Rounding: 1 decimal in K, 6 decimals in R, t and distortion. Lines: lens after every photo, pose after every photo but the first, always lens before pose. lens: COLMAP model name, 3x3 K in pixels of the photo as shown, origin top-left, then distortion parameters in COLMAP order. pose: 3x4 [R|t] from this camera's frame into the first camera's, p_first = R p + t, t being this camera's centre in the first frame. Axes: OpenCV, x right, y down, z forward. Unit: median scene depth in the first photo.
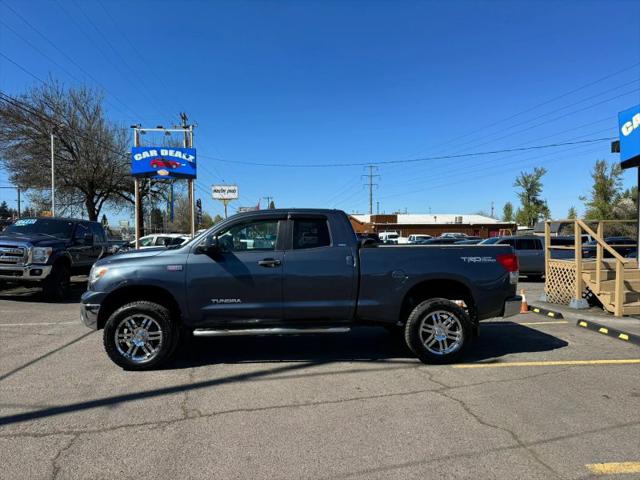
lens RADIAL K [[451.9, 0, 316.9], [0, 451.9, 245.1], [0, 0, 1]] dist [0.094310, -0.131319]
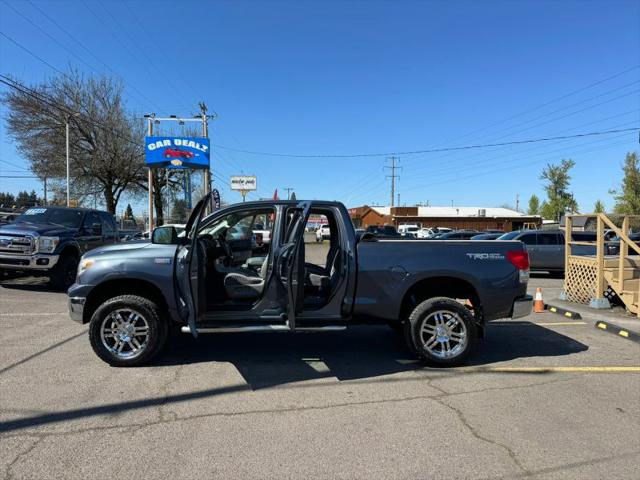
lens RADIAL K [[453.6, 0, 319.2], [0, 453.6, 241.5], [0, 0, 1]] dist [0.065446, -0.080543]
pose [[0.999008, 0.012324, -0.042795, 0.026547], [-0.011867, 0.999870, 0.010903, -0.002303], [0.042924, -0.010385, 0.999024, 0.026160]]
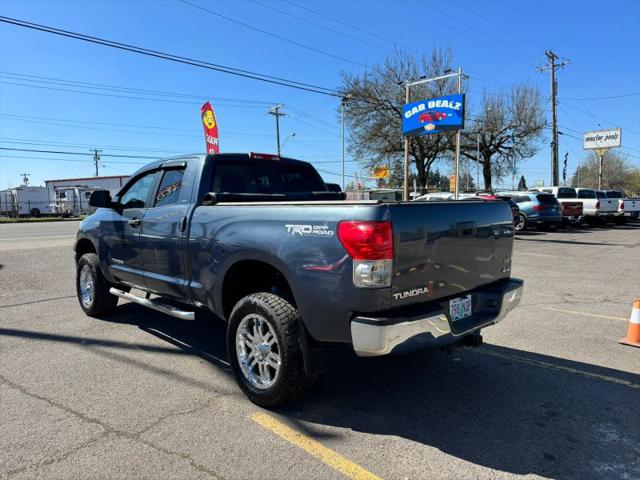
lens RADIAL K [[454.9, 0, 321.5], [0, 454.9, 239.0], [0, 0, 1]] dist [0.056858, -0.066962]
pose [[0.634900, 0.060264, -0.770241, 0.369806], [-0.005684, 0.997291, 0.073344, 0.001990], [0.772574, -0.042188, 0.633522, 0.335390]]
